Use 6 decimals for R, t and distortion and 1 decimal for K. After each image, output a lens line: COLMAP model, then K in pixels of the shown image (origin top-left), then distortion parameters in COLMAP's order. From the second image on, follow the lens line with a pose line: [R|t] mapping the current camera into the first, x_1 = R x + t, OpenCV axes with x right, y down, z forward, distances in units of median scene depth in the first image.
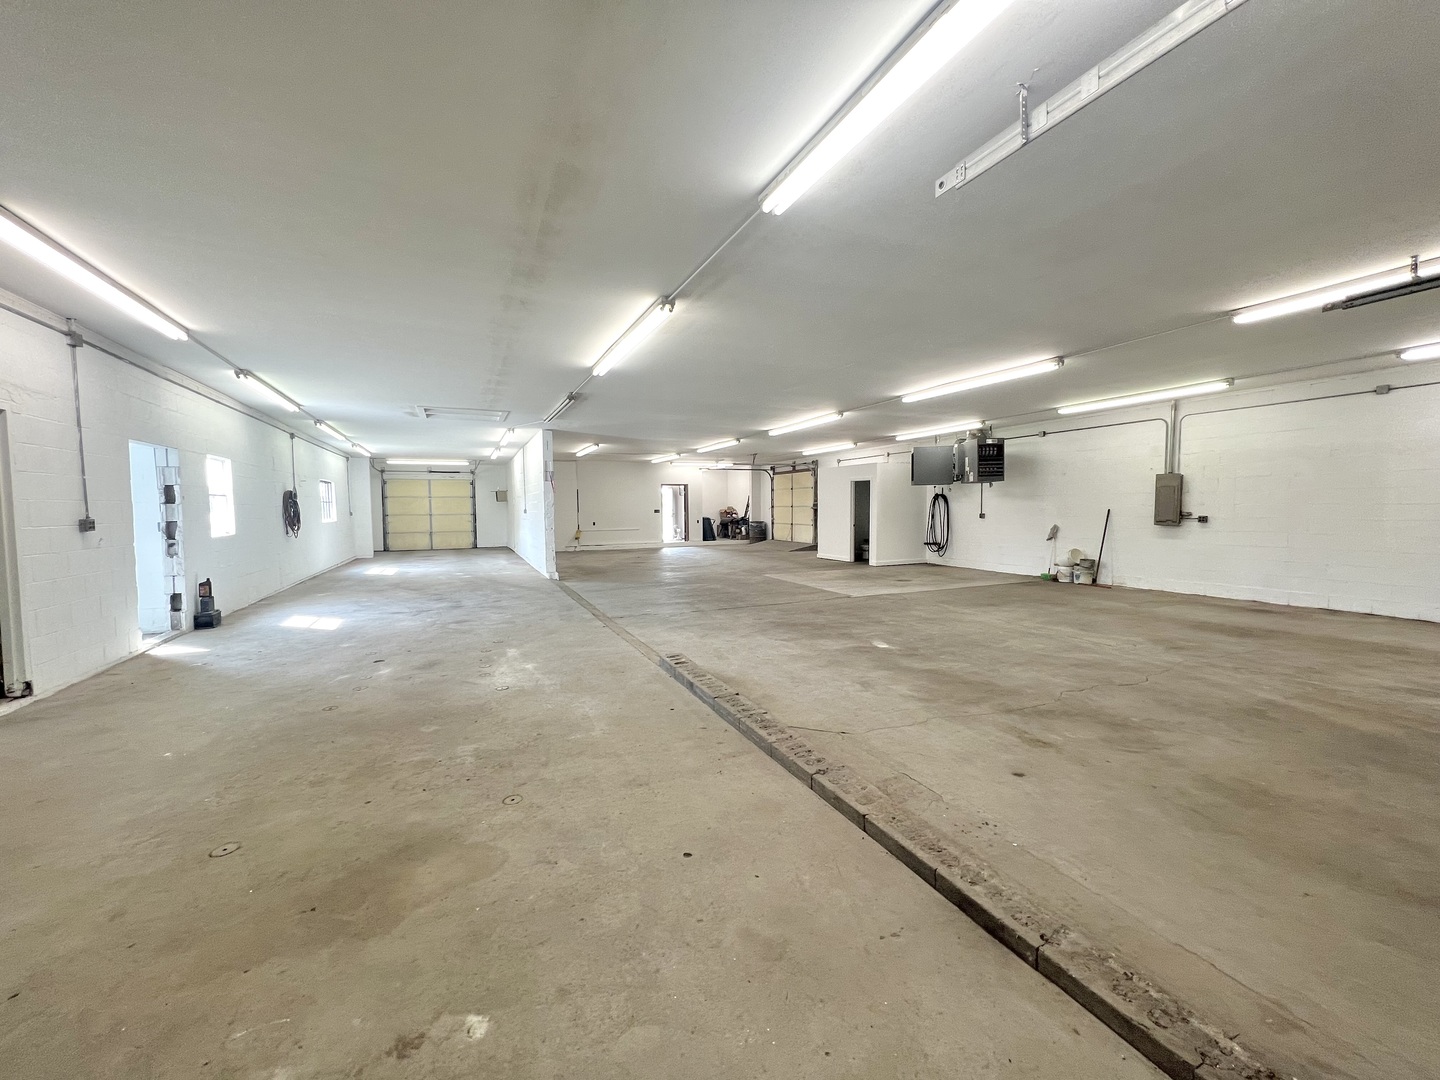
lens RADIAL K [[576.8, 0, 721.1], [0, 576.8, 539.3], [0, 0, 1]] dist [-0.001768, 0.000448]
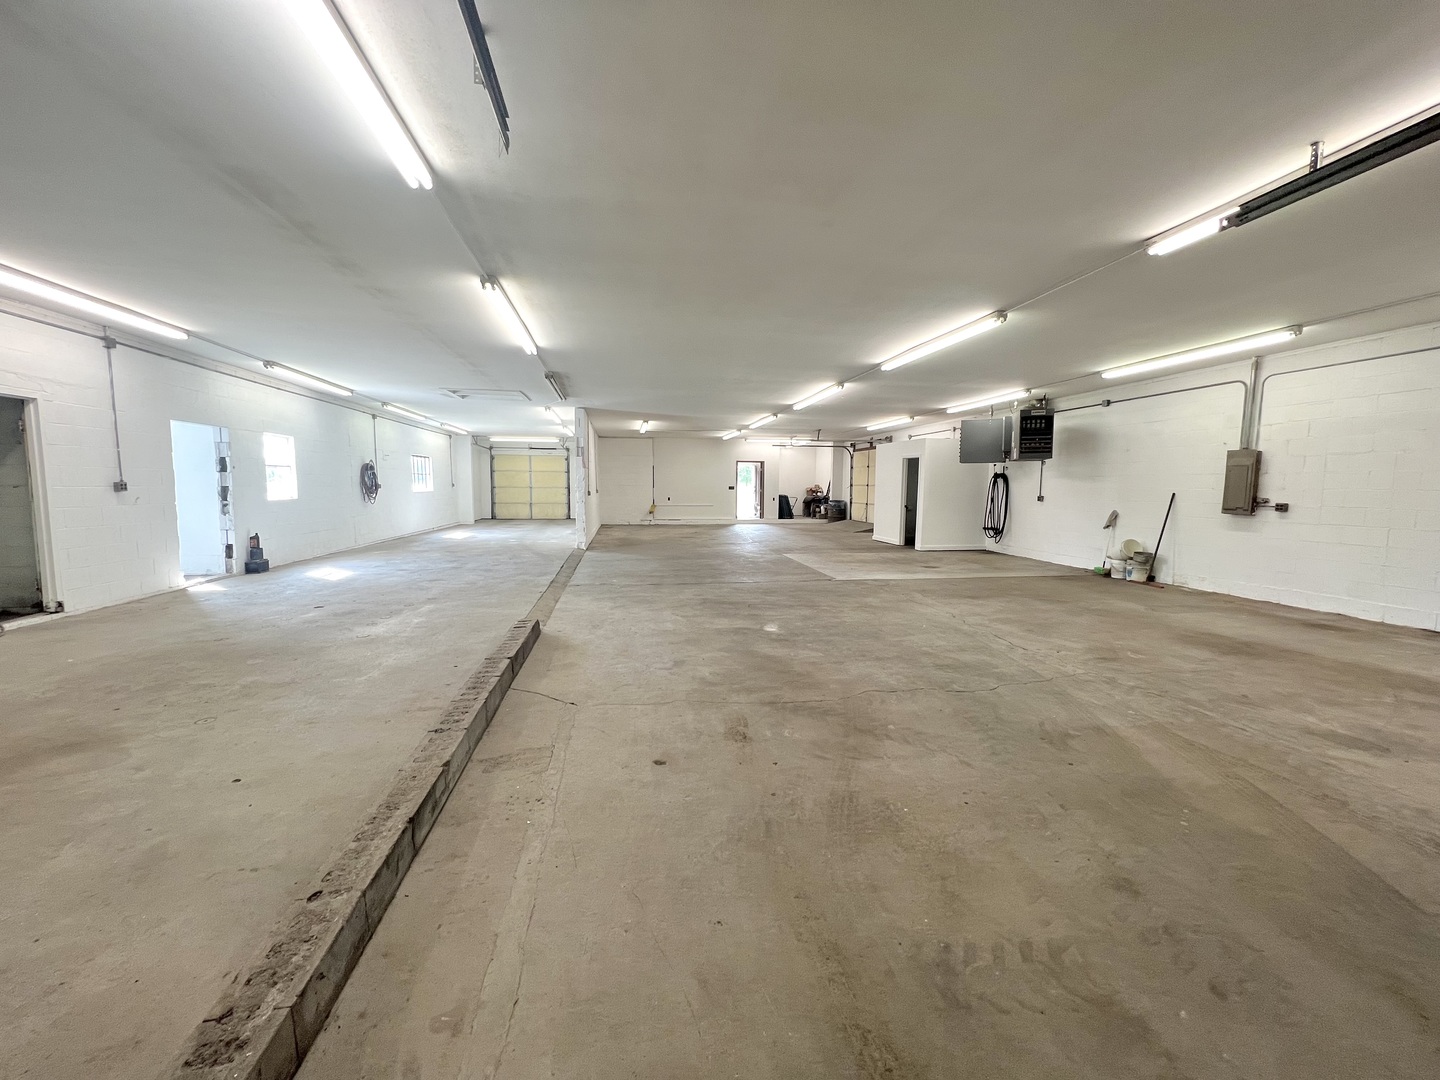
lens RADIAL K [[576.8, 0, 721.1], [0, 576.8, 539.3], [0, 0, 1]] dist [-0.001768, 0.000448]
pose [[0.967840, 0.039818, -0.248394, 0.279369], [-0.030442, 0.998676, 0.041479, -0.000537], [0.249717, -0.032583, 0.967771, 0.039268]]
